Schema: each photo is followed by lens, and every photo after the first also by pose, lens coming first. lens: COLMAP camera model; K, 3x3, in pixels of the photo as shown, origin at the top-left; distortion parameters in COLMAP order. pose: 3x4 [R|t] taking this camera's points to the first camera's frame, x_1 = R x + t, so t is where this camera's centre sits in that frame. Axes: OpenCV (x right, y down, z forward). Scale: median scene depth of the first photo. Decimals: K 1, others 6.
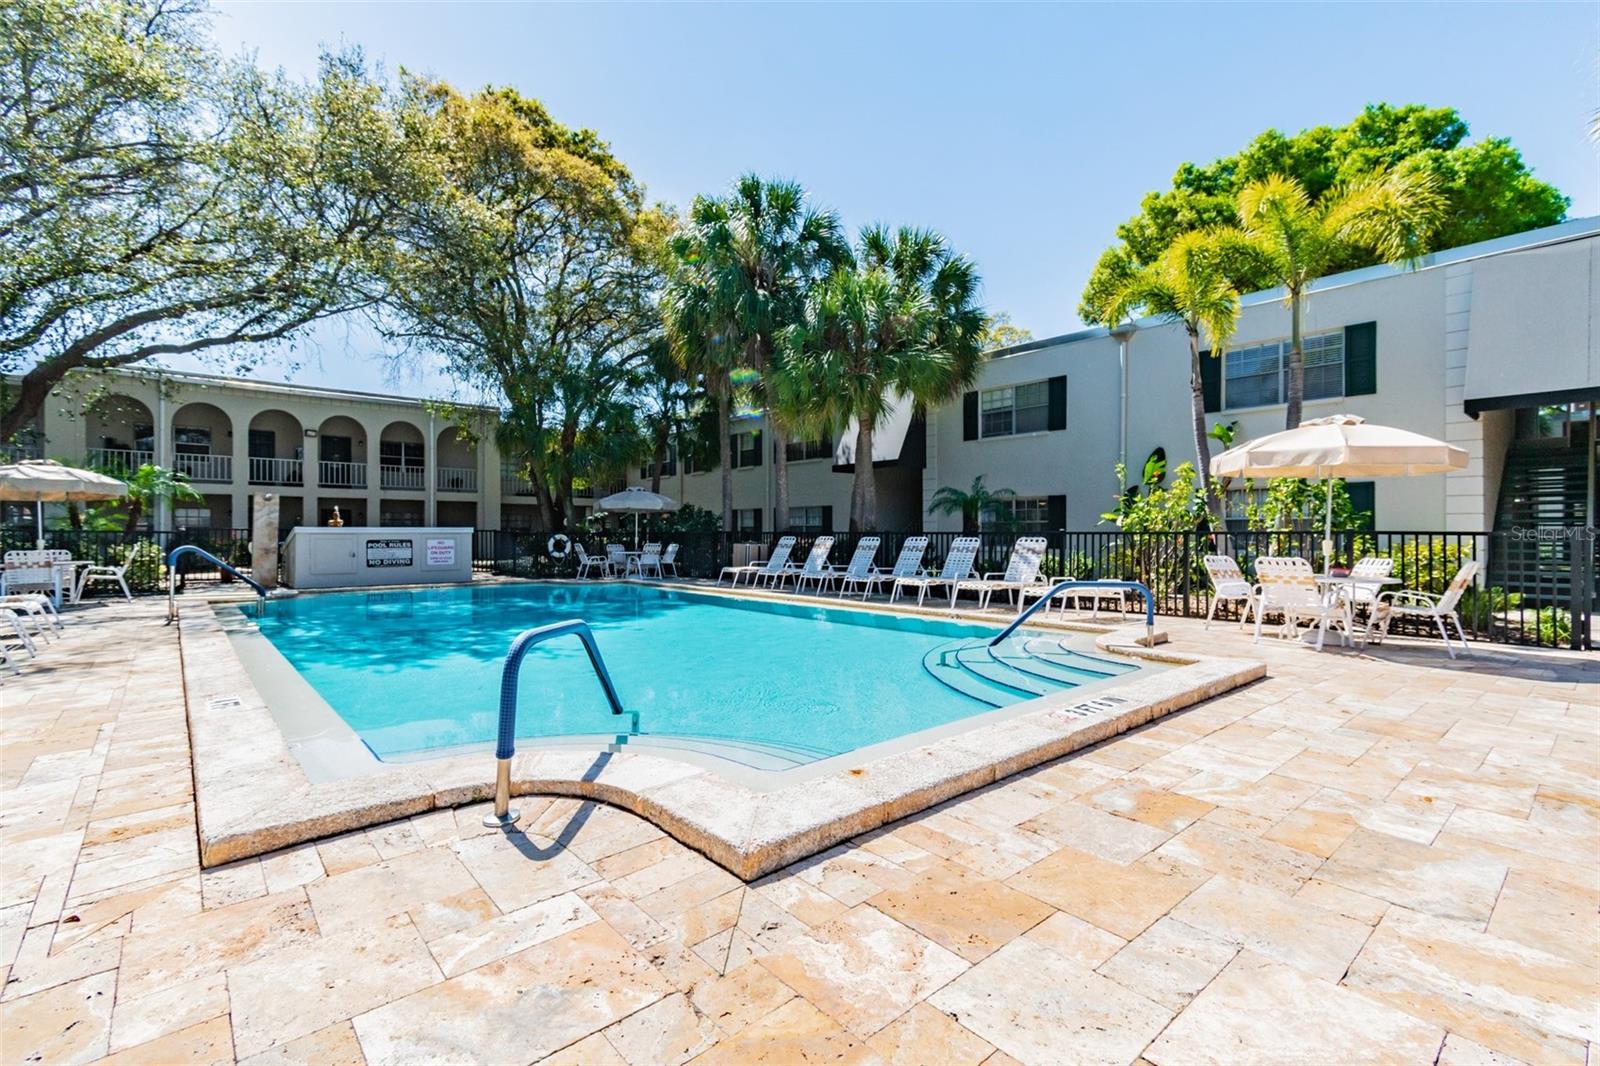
lens RADIAL K [[717.7, 0, 807.2], [0, 717.7, 532.9], [0, 0, 1]] dist [0.004312, -0.000801]
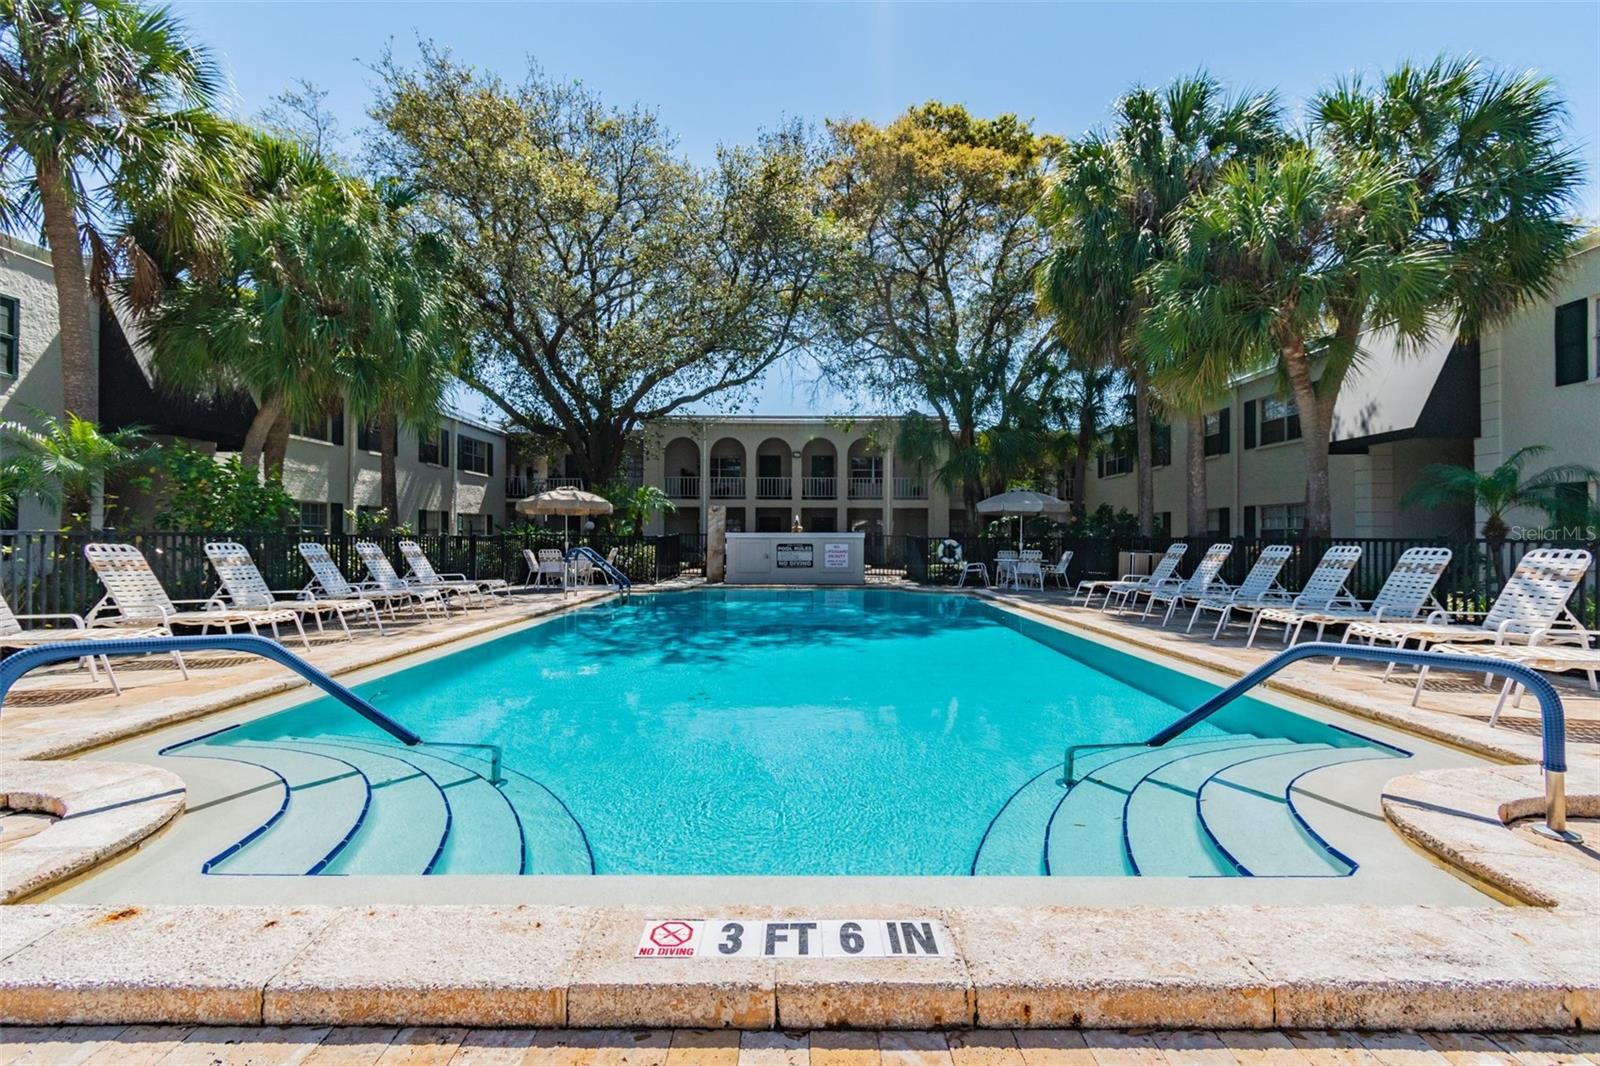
lens RADIAL K [[717.7, 0, 800.8], [0, 717.7, 530.2], [0, 0, 1]] dist [0.004312, -0.000801]
pose [[0.751668, -0.004385, -0.659527, 0.160677], [-0.003479, 0.999938, -0.010614, 0.000206], [0.659533, 0.010273, 0.751606, 0.157155]]
